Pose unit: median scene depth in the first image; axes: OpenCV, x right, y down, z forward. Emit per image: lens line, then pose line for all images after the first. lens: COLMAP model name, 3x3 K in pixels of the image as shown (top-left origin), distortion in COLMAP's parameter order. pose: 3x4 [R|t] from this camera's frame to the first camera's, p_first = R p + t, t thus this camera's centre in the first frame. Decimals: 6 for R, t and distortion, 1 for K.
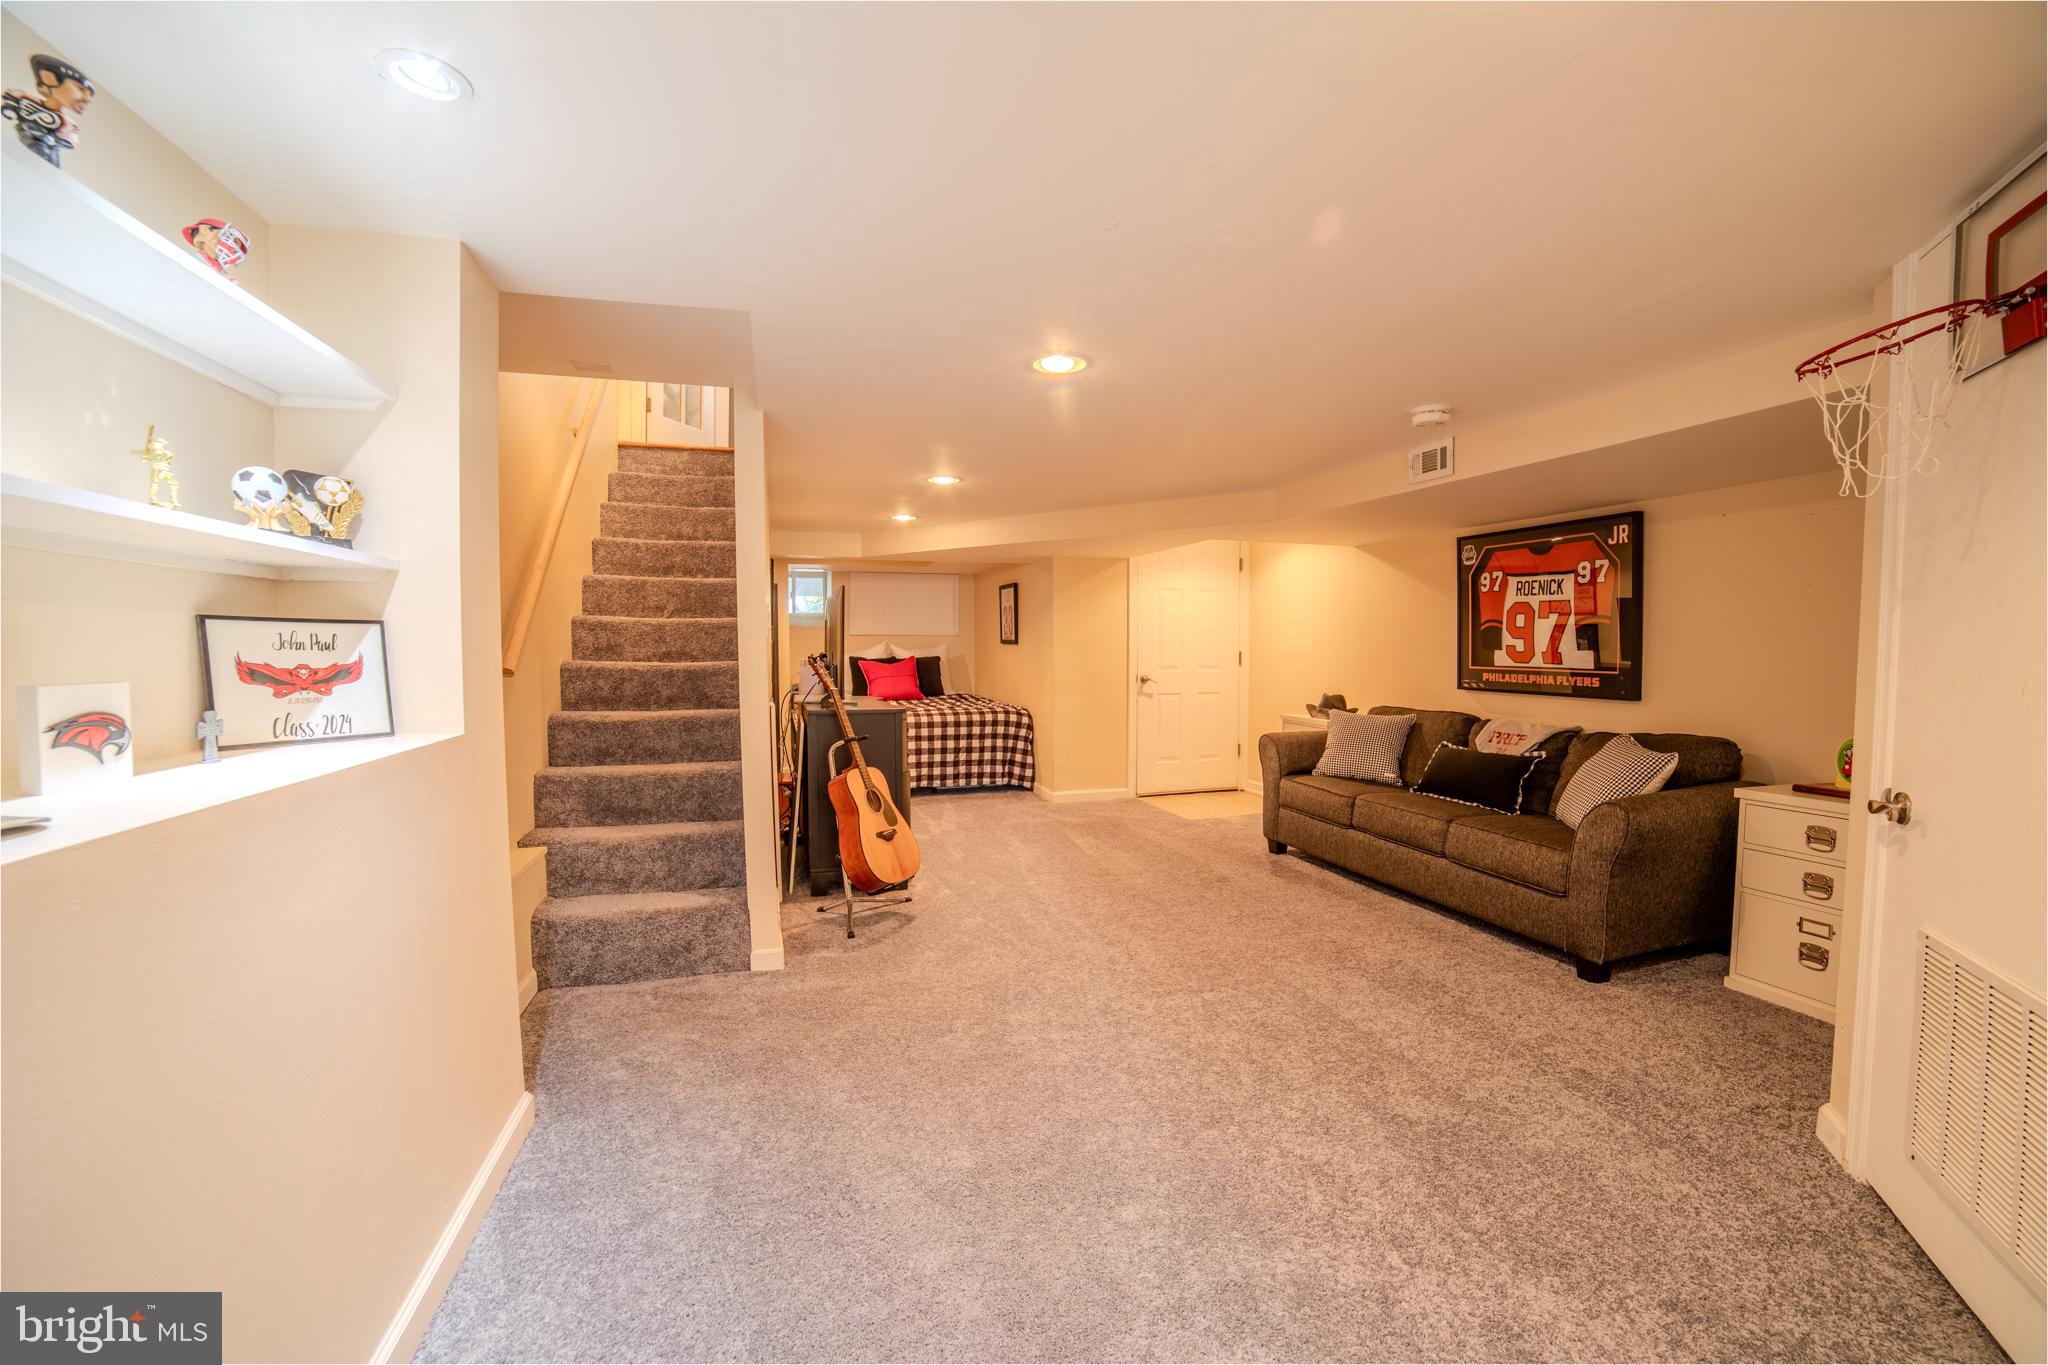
lens RADIAL K [[814.6, 0, 1021.0], [0, 814.6, 680.7], [0, 0, 1]] dist [0.001115, 0.000479]
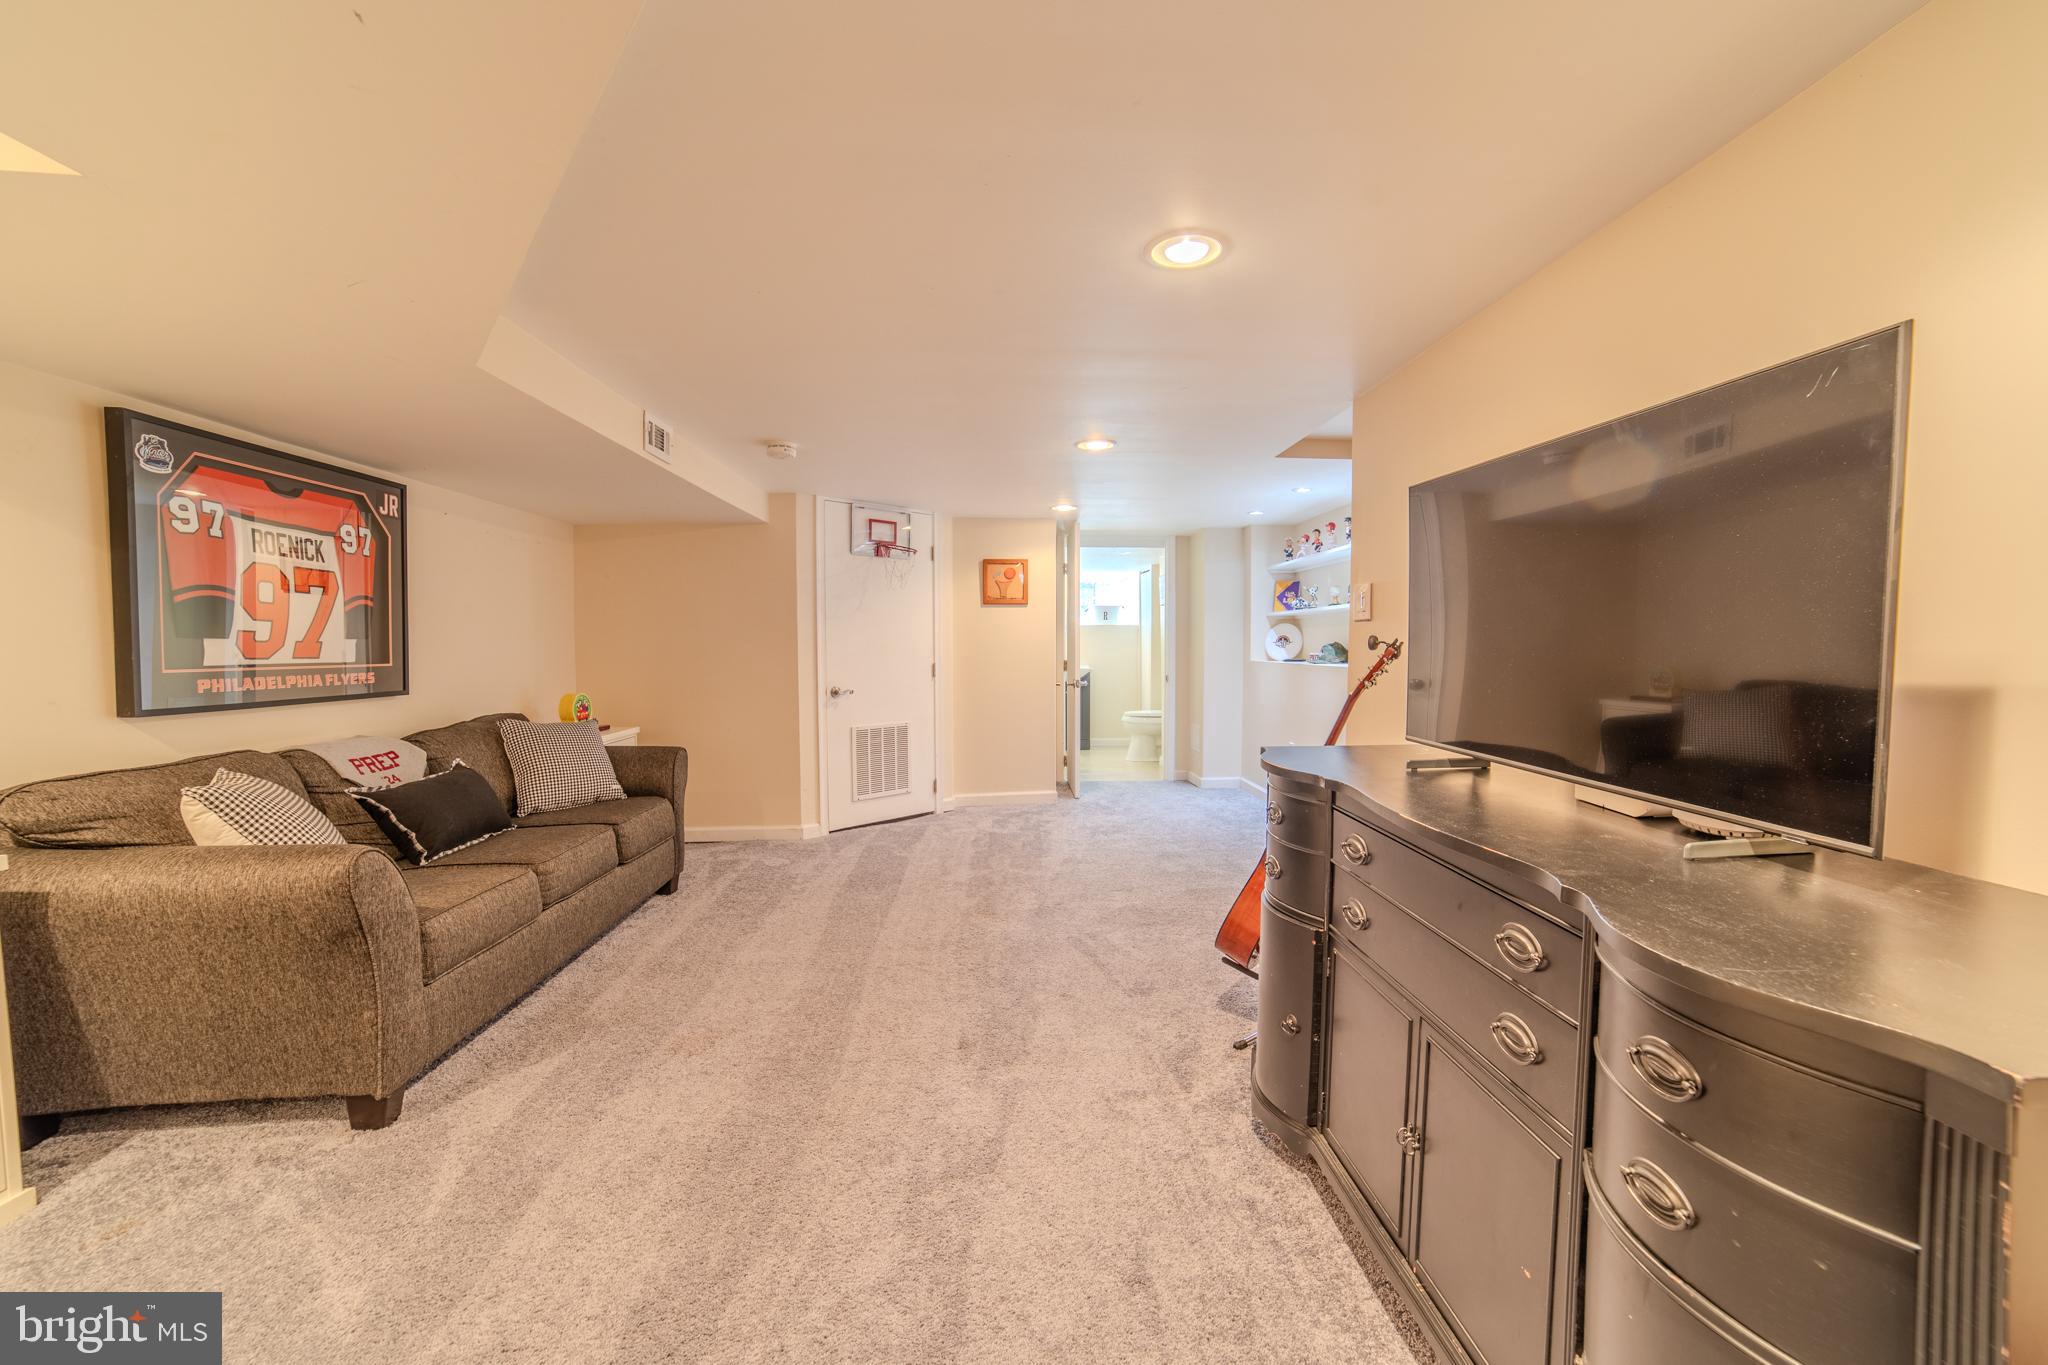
lens RADIAL K [[814.6, 0, 1024.6], [0, 814.6, 677.0], [0, 0, 1]] dist [0.001115, 0.000479]
pose [[-0.971311, -0.001677, 0.237806, -0.118592], [0.019206, 0.996156, 0.085469, -0.053604], [-0.237035, 0.087584, -0.967545, 1.553738]]
